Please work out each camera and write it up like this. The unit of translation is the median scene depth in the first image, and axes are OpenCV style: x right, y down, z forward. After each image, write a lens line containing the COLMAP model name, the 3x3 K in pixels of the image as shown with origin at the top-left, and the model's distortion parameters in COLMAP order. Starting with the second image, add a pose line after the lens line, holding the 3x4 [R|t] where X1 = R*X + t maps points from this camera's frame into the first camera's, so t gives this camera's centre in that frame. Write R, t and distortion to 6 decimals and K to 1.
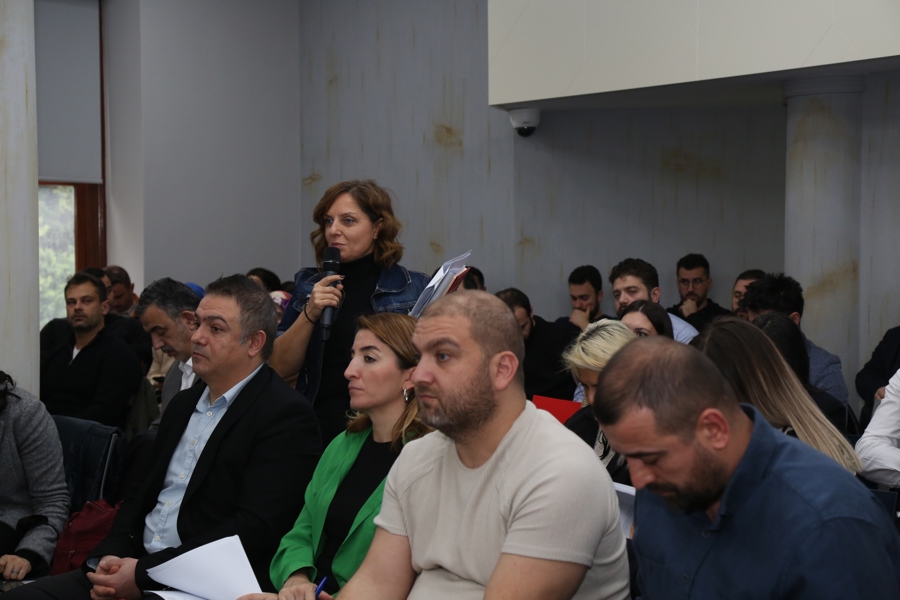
lens RADIAL K [[1671.5, 0, 450.0], [0, 1671.5, 300.0], [0, 0, 1]] dist [0.284891, 0.028433]
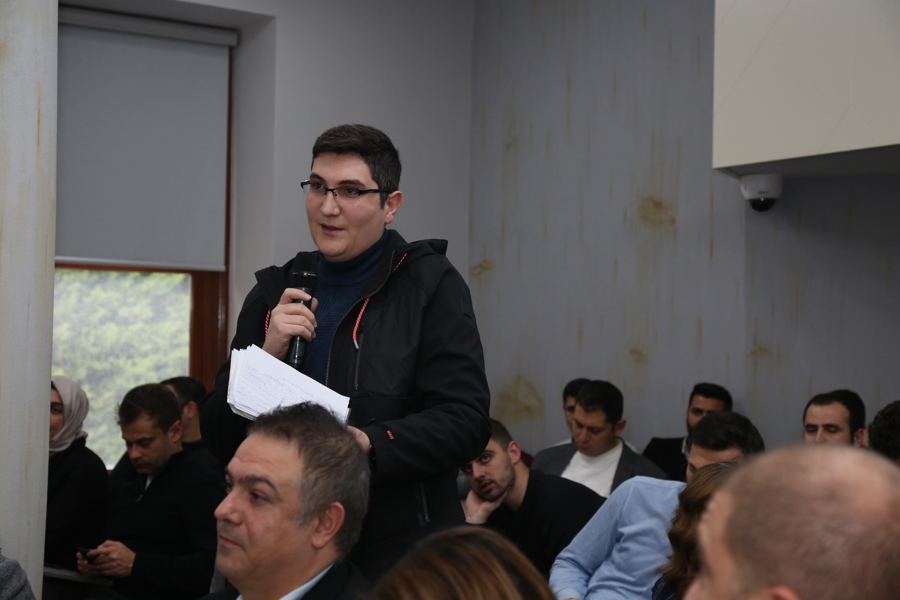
lens RADIAL K [[1815.1, 0, 450.5], [0, 1815.1, 316.1], [0, 0, 1]] dist [0.317069, 0.258454]
pose [[0.993808, 0.014379, -0.110175, -0.003837], [-0.019979, 0.998555, -0.049893, -0.011388], [0.109298, 0.051786, 0.992659, 0.282603]]
